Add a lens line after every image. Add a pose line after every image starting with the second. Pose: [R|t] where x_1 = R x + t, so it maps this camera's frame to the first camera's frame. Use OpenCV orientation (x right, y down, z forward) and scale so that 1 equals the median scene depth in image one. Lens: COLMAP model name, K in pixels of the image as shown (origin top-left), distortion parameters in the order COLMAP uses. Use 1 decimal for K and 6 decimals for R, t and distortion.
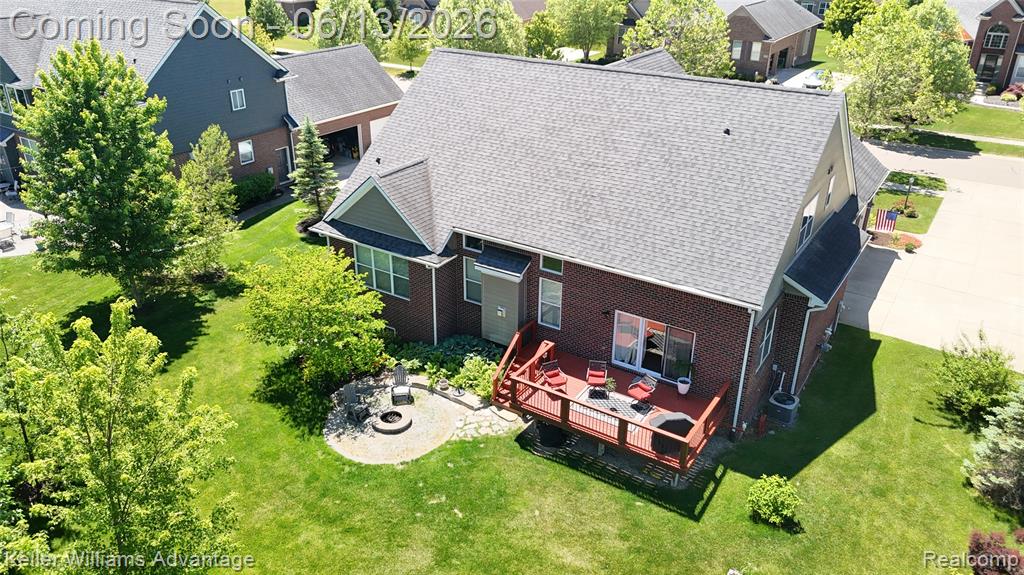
lens RADIAL K [[759.2, 0, 510.9], [0, 759.2, 292.7], [0, 0, 1]] dist [0.045392, -0.034188]
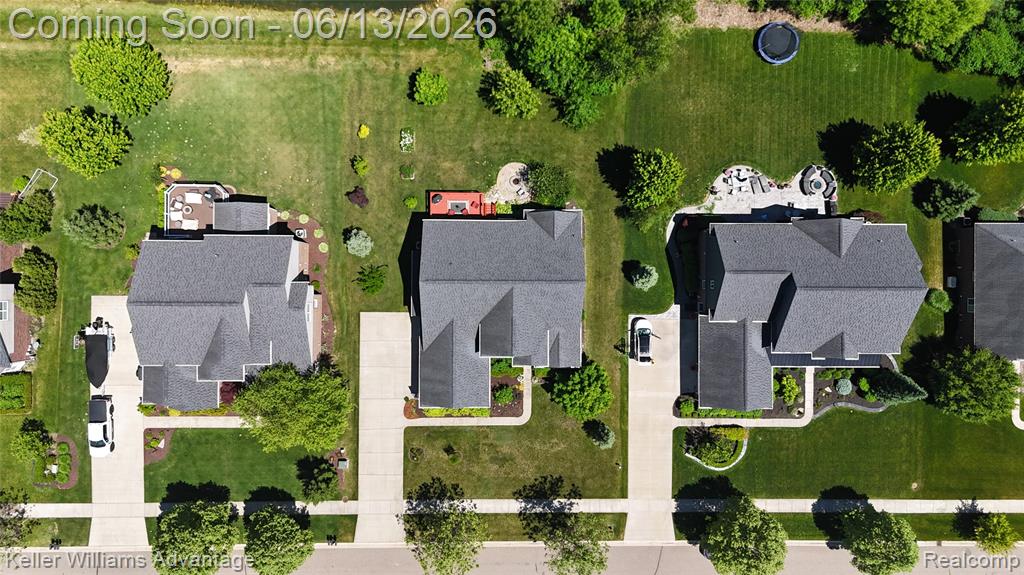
lens RADIAL K [[759.2, 0, 514.8], [0, 759.2, 289.9], [0, 0, 1]] dist [0.045392, -0.034188]
pose [[-0.838268, 0.544110, -0.035380, 0.219979], [-0.278050, -0.370750, 0.886134, -2.902109], [0.469037, 0.752655, 0.462077, -0.187929]]
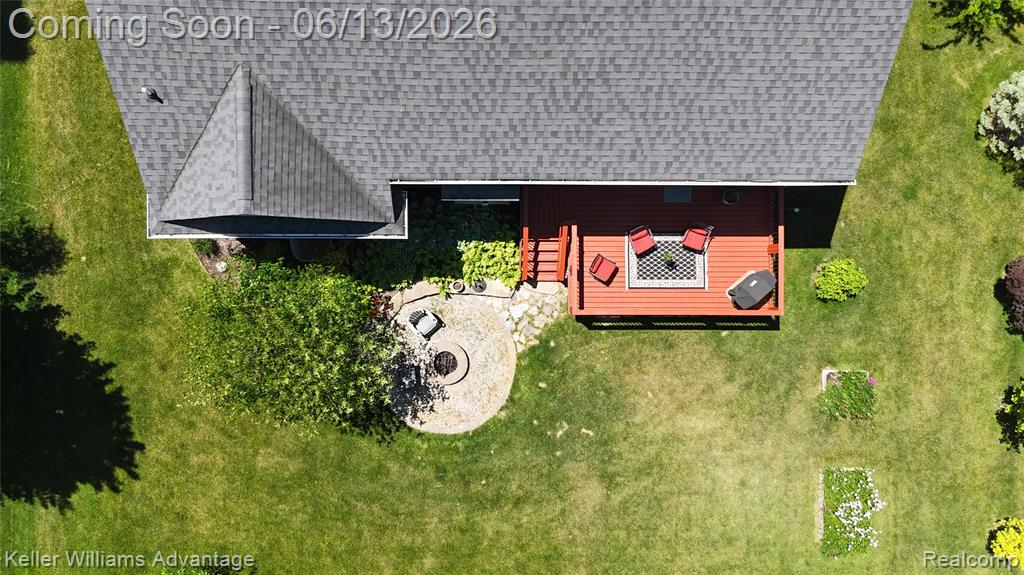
lens RADIAL K [[759.2, 0, 517.4], [0, 759.2, 287.6], [0, 0, 1]] dist [0.045392, -0.034188]
pose [[0.837993, -0.545584, 0.010268, -0.043593], [0.216890, 0.350283, 0.911186, -0.657440], [-0.500726, -0.761341, 0.411867, 0.633711]]
